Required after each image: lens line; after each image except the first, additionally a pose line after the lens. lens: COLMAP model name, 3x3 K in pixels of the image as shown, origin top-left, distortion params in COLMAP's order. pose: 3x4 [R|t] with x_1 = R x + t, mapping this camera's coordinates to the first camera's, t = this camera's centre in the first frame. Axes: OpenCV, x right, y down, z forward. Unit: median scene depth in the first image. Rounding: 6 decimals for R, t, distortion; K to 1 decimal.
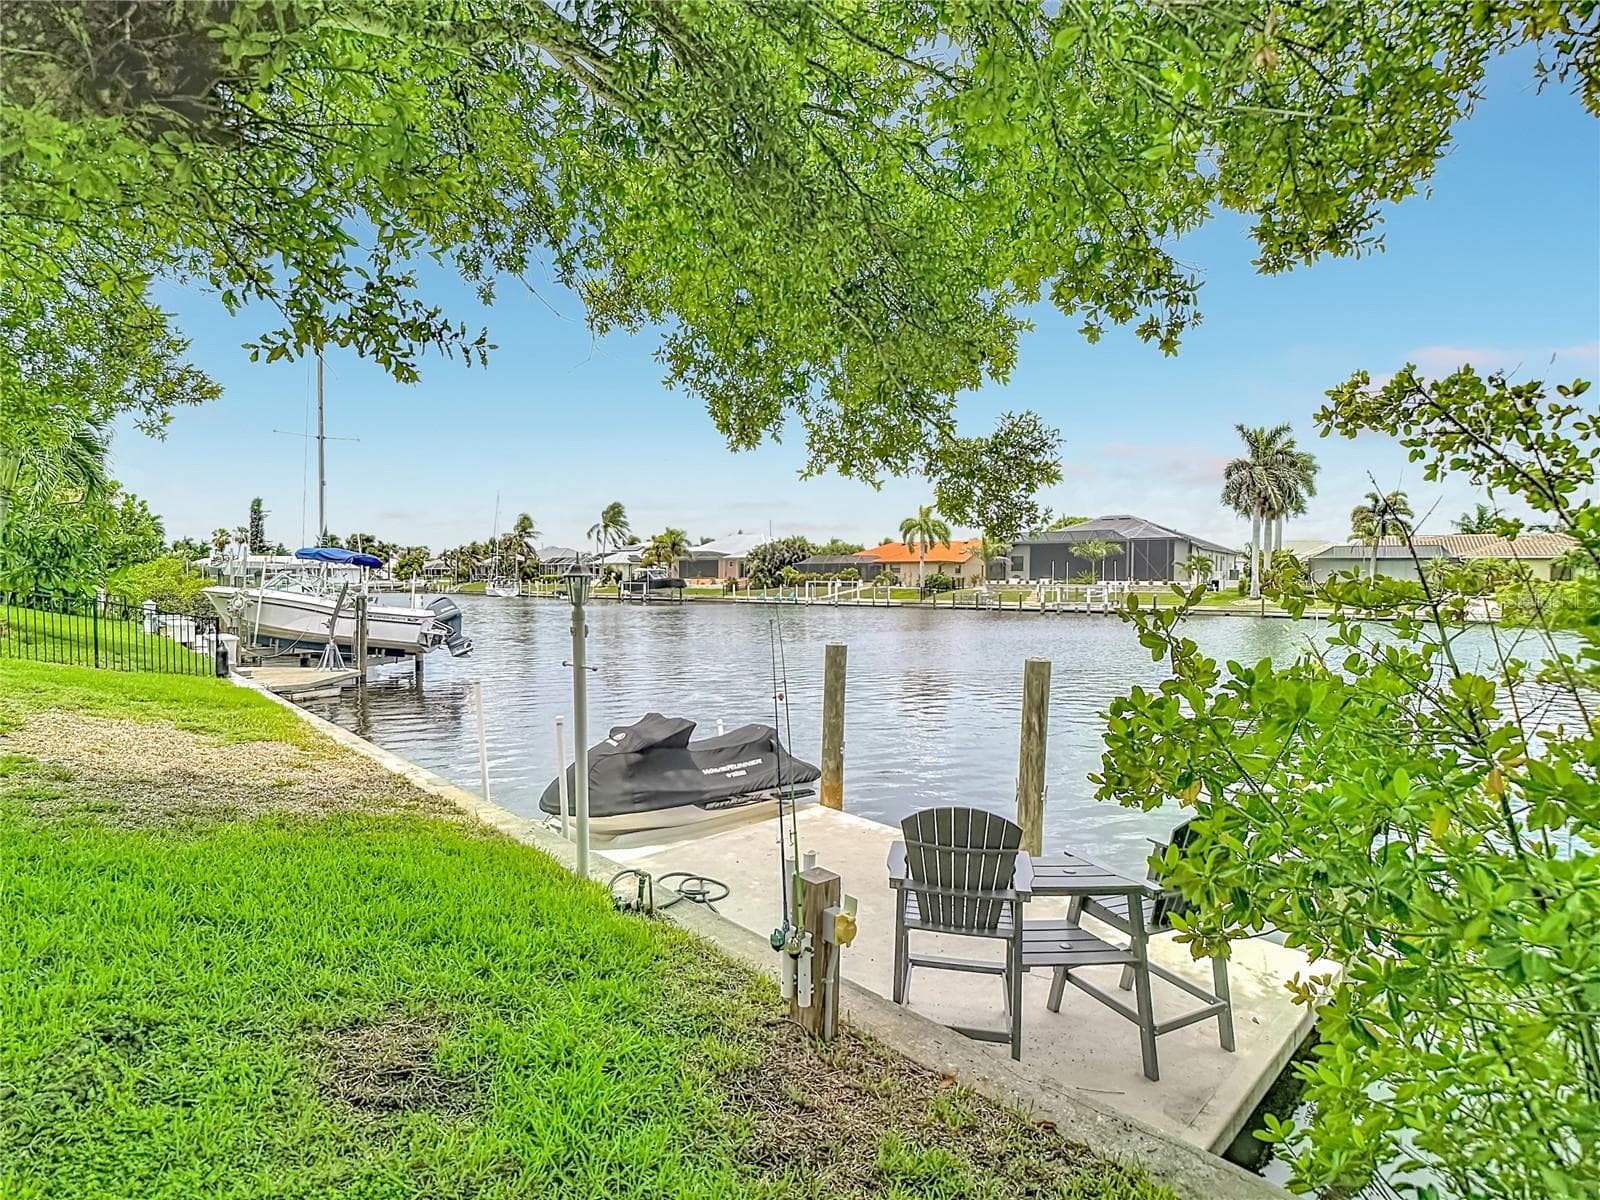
lens RADIAL K [[1066.0, 0, 800.0], [0, 1066.0, 600.0], [0, 0, 1]] dist [0.022711, -0.020395]
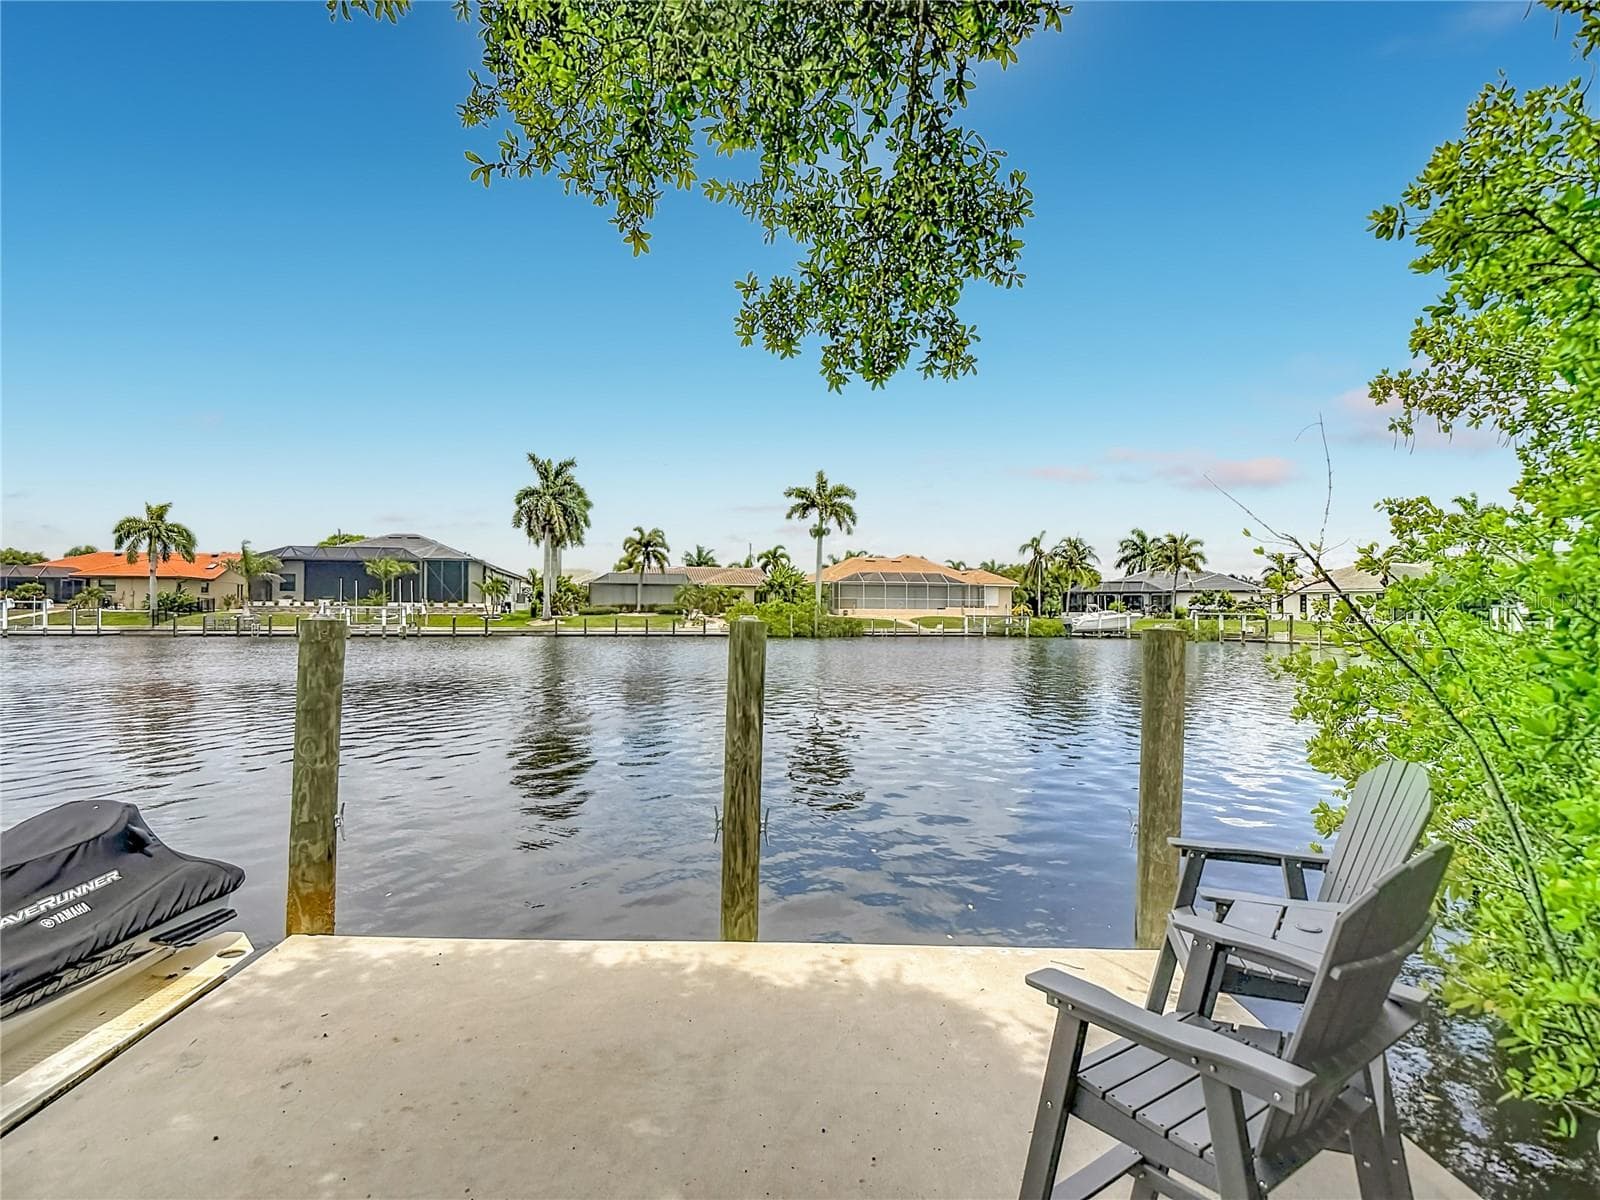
lens RADIAL K [[881.7, 0, 850.9], [0, 881.7, 605.7], [0, 0, 1]] dist [-0.025165, -0.000377]
pose [[0.630540, 0.006216, 0.776132, -0.056646], [0.031973, 0.998911, -0.033976, 0.023636], [-0.775498, 0.046239, 0.629654, 0.216885]]
